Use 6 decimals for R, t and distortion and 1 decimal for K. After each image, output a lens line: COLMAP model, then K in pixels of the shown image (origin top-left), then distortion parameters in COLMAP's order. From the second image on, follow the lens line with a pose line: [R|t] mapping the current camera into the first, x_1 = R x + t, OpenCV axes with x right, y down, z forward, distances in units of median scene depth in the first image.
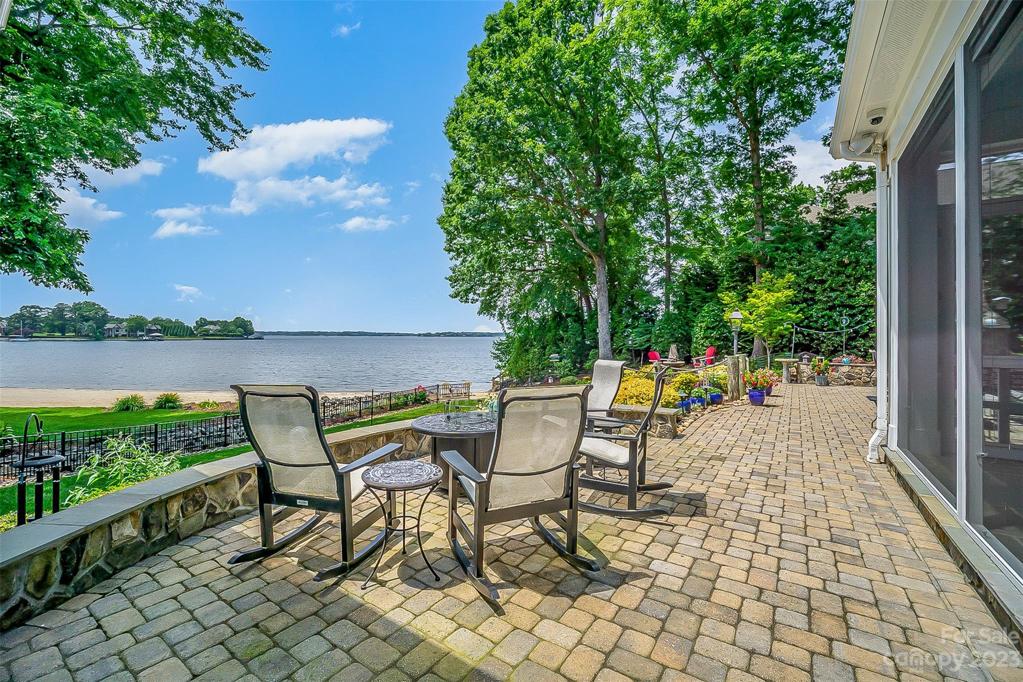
lens RADIAL K [[428.9, 0, 519.7], [0, 428.9, 333.9], [0, 0, 1]] dist [-0.005895, -0.000414]
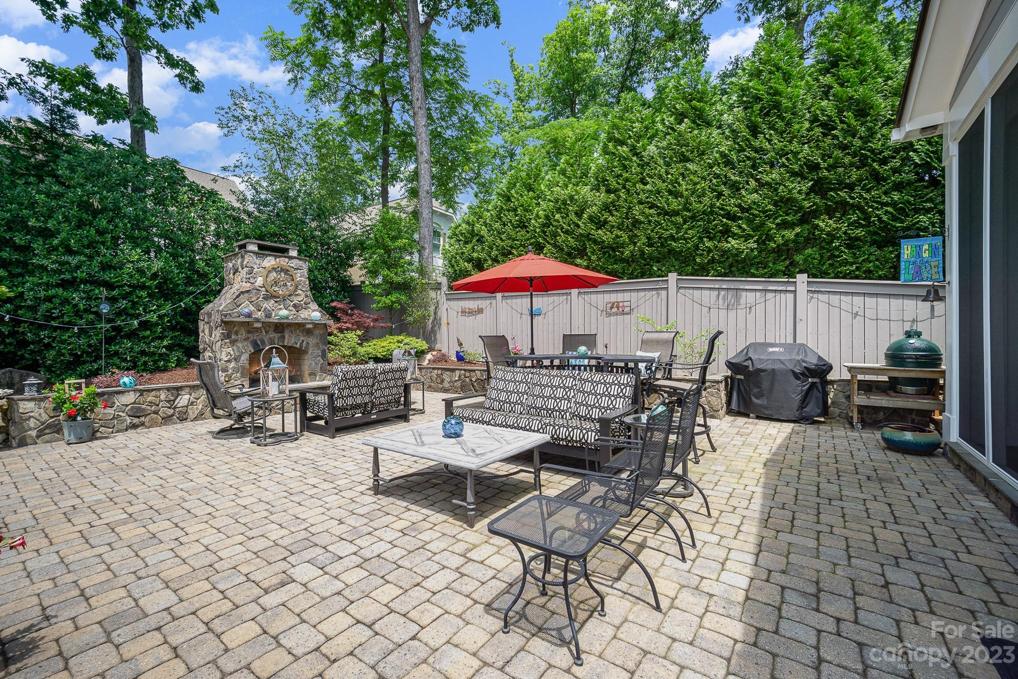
lens RADIAL K [[426.8, 0, 504.1], [0, 426.8, 338.7], [0, 0, 1]] dist [-0.005895, -0.000414]
pose [[0.057289, -0.011986, 0.998286, 0.360984], [0.004962, 0.999919, 0.011721, 0.008269], [-0.998345, 0.004282, 0.057343, 0.675893]]
